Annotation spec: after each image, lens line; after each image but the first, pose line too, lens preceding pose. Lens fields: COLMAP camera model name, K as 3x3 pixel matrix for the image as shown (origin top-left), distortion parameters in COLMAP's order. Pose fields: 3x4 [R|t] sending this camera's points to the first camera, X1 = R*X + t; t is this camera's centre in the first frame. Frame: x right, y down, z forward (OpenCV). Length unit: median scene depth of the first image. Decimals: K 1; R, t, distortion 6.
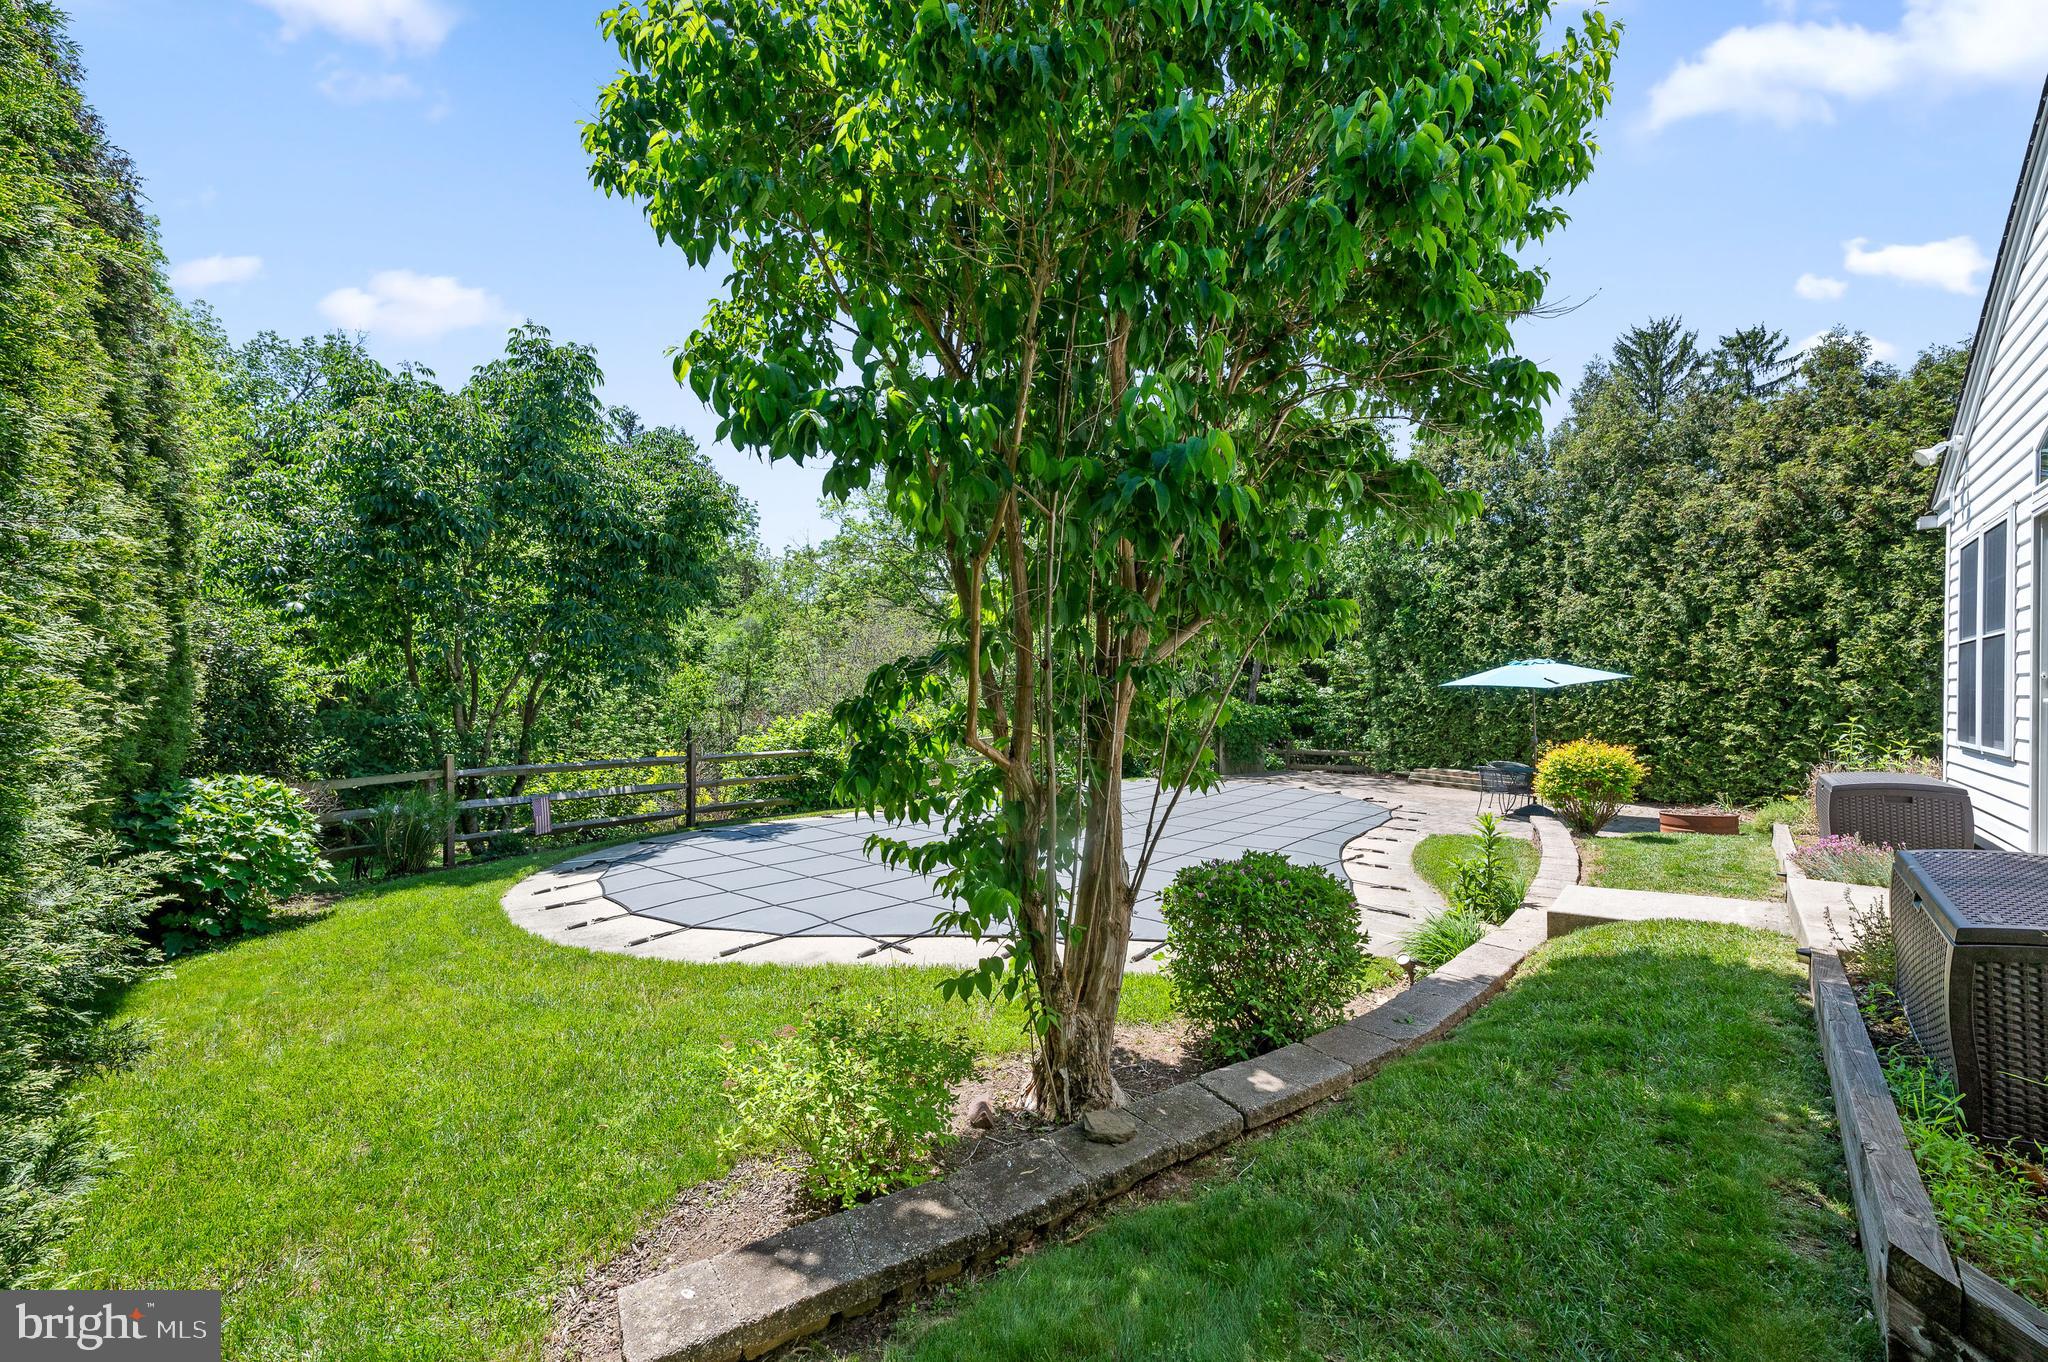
lens RADIAL K [[825.9, 0, 1027.3], [0, 825.9, 687.8], [0, 0, 1]] dist [0.001216, 0.000157]
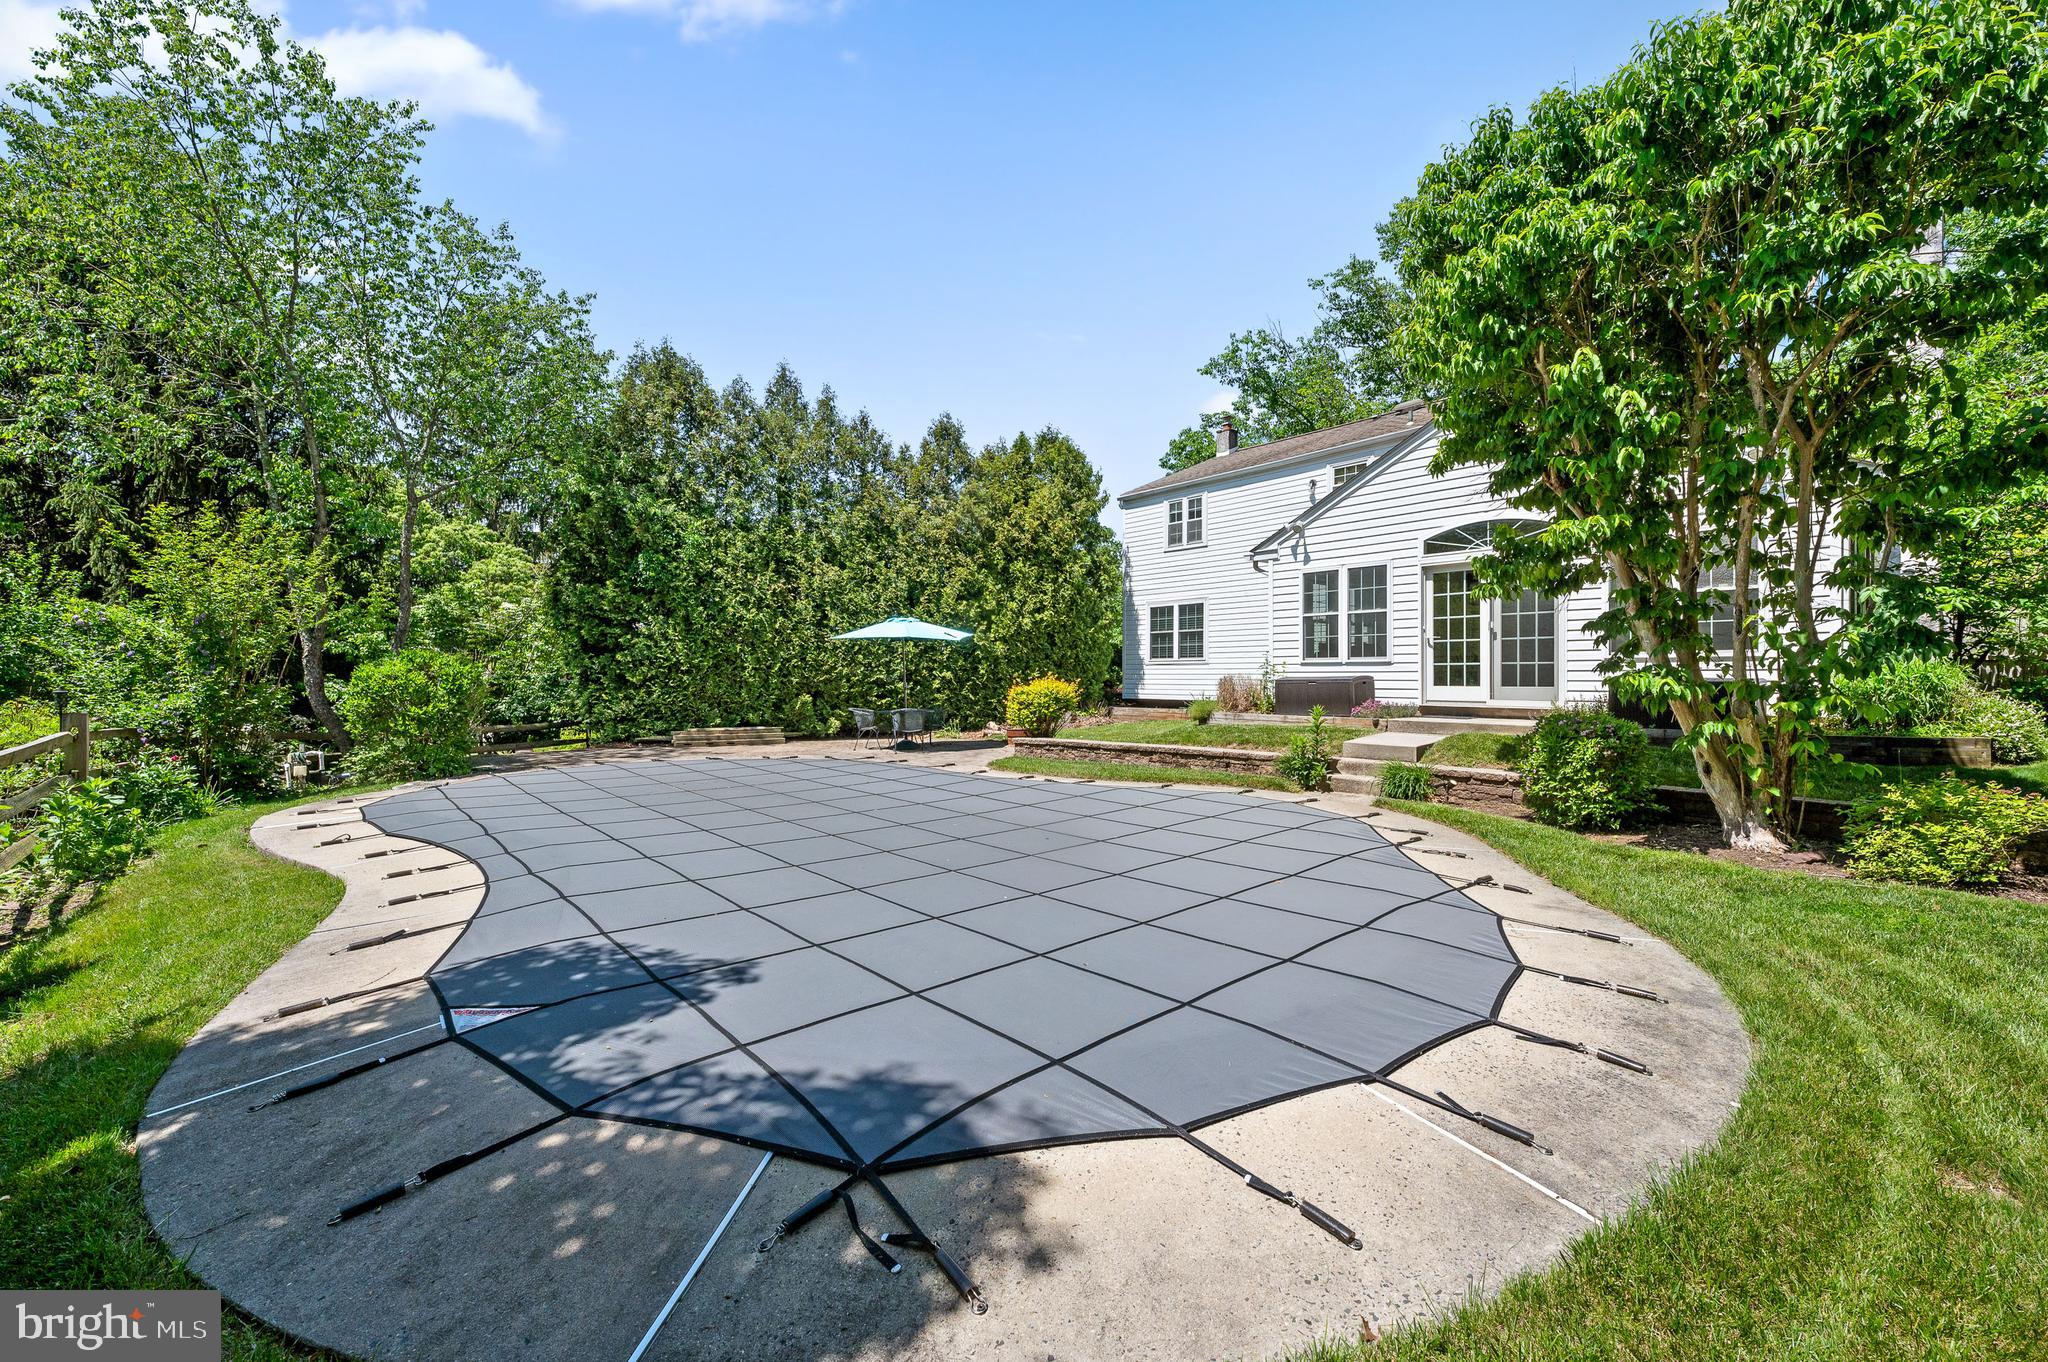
lens RADIAL K [[825.9, 0, 1021.3], [0, 825.9, 686.4], [0, 0, 1]] dist [0.001216, 0.000157]
pose [[0.150131, -0.020503, 0.988454, -0.559707], [0.002282, 0.999789, 0.020391, 0.042875], [-0.988664, -0.000805, 0.150146, 0.683496]]
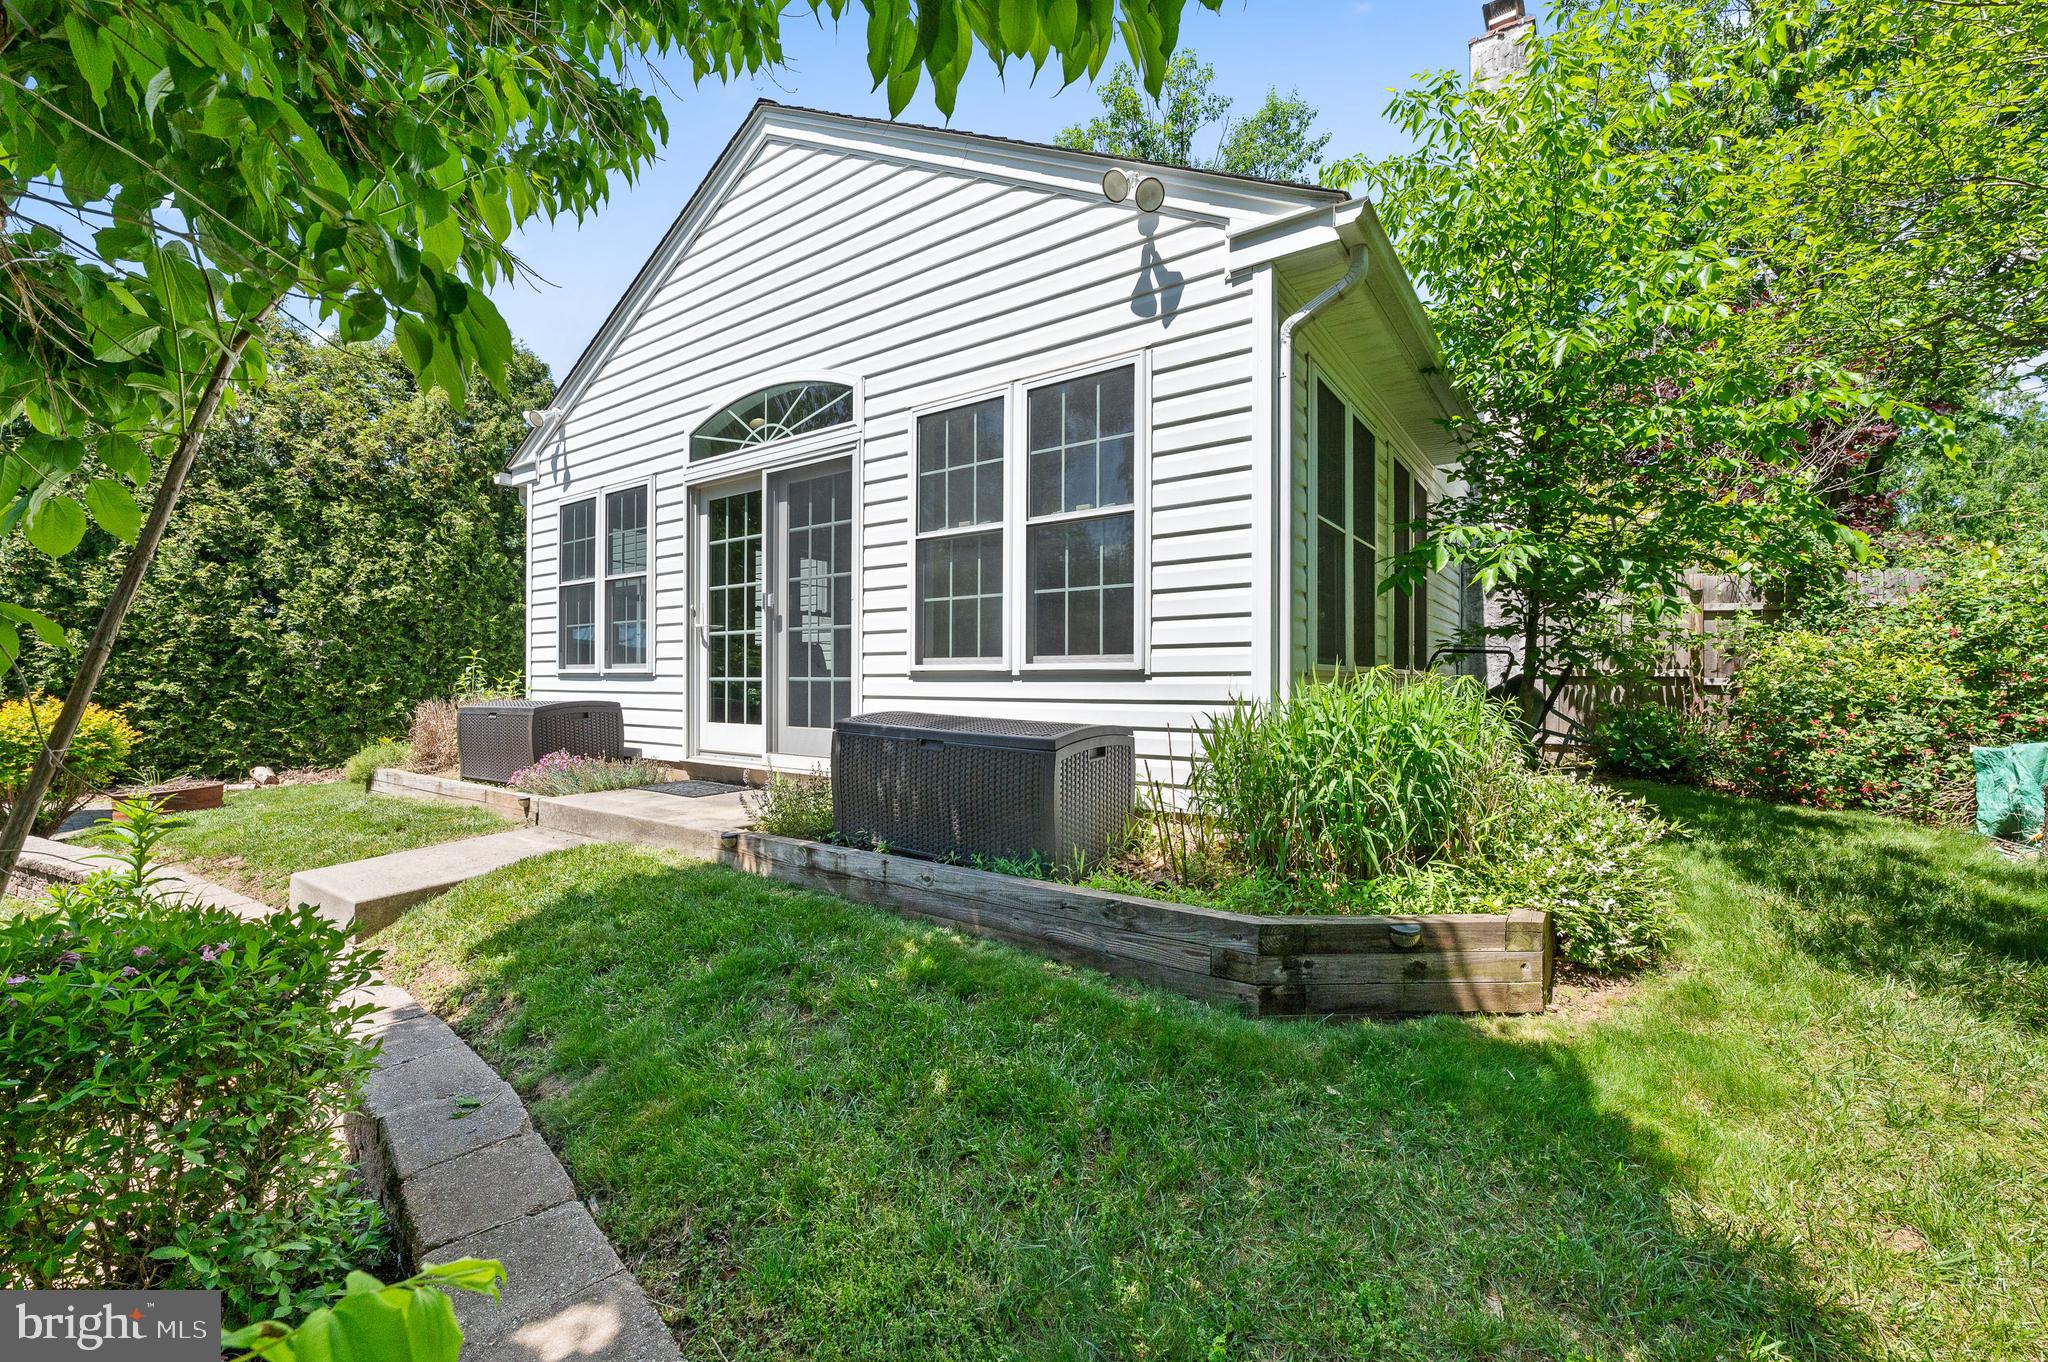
lens RADIAL K [[825.9, 0, 1027.4], [0, 825.9, 675.3], [0, 0, 1]] dist [0.001216, 0.000157]
pose [[-0.096815, -0.003418, 0.995297, -0.051310], [-0.002445, 0.999992, 0.003196, 0.033567], [-0.995299, -0.002124, -0.096823, 0.224269]]
